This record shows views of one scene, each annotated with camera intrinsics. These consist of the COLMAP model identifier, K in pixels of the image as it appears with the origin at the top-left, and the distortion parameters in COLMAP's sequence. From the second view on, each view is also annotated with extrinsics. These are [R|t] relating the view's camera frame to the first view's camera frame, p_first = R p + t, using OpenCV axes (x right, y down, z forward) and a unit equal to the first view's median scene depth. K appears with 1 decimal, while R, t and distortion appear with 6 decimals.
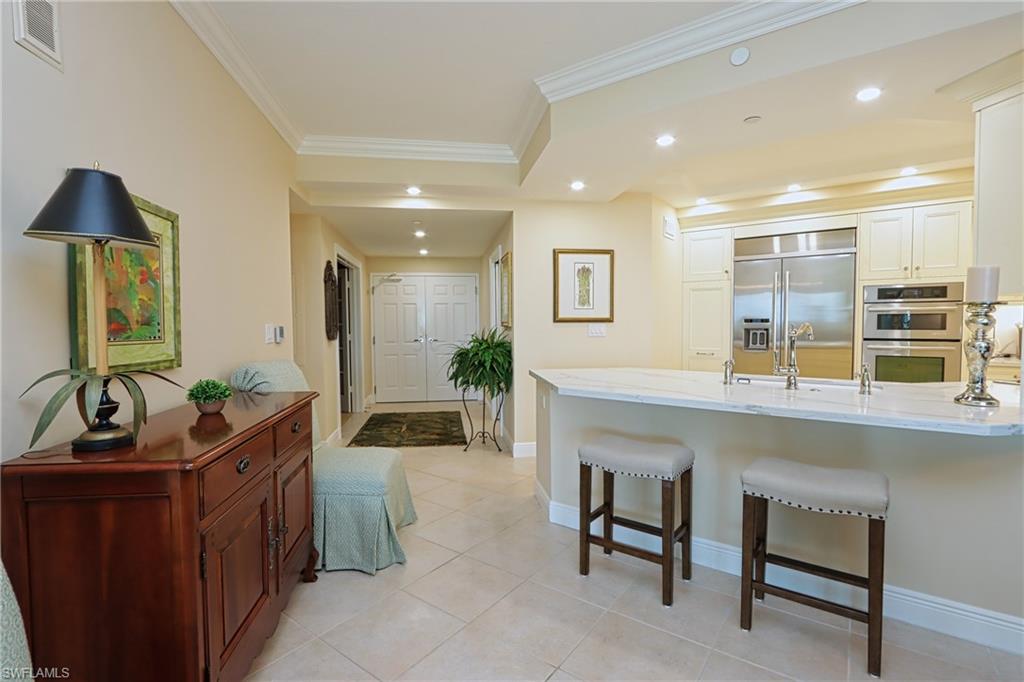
lens RADIAL K [[477.9, 0, 505.6], [0, 477.9, 340.0], [0, 0, 1]] dist [-0.012944, 0.003729]
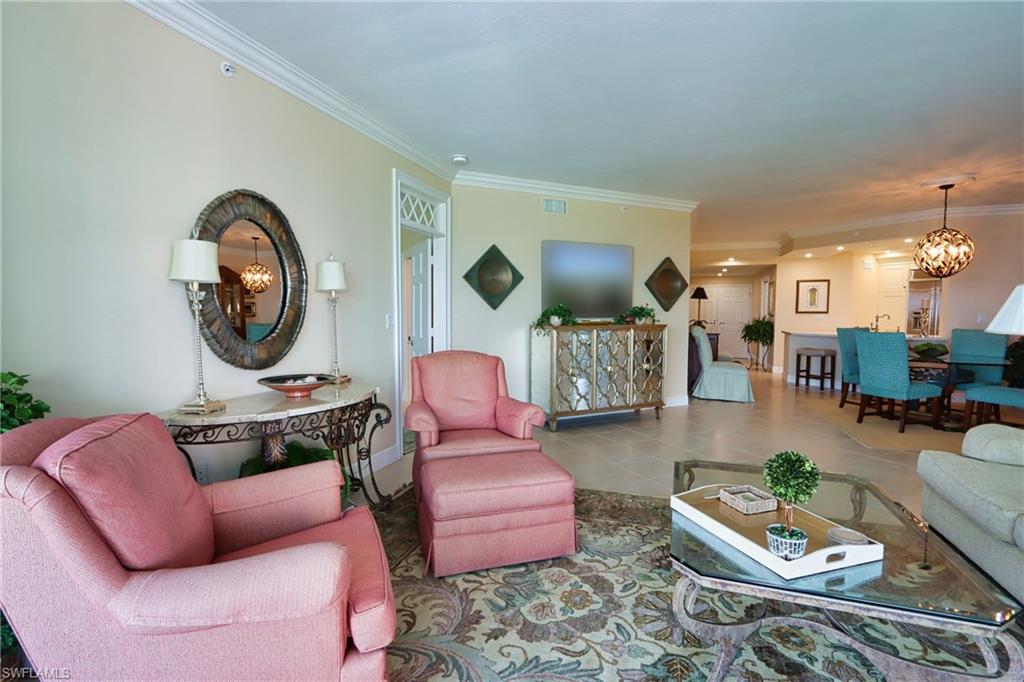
lens RADIAL K [[477.9, 0, 512.5], [0, 477.9, 339.0], [0, 0, 1]] dist [-0.012944, 0.003729]
pose [[0.875506, 0.036121, -0.481855, 0.019222], [-0.027097, 0.999303, 0.025675, 0.061166], [0.482446, -0.009422, 0.875875, -1.562444]]
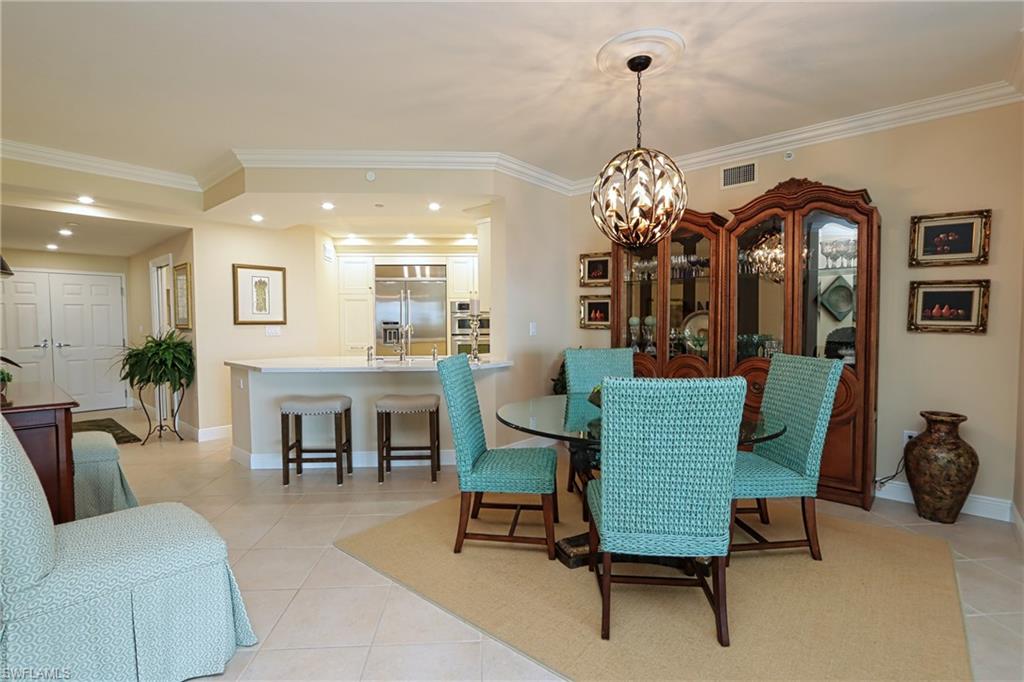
lens RADIAL K [[477.9, 0, 506.5], [0, 477.9, 343.0], [0, 0, 1]] dist [-0.012944, 0.003729]
pose [[0.765864, -0.025934, 0.642479, -0.146239], [0.025955, 0.999619, 0.009411, 0.015783], [-0.642478, 0.009468, 0.766246, -0.358039]]
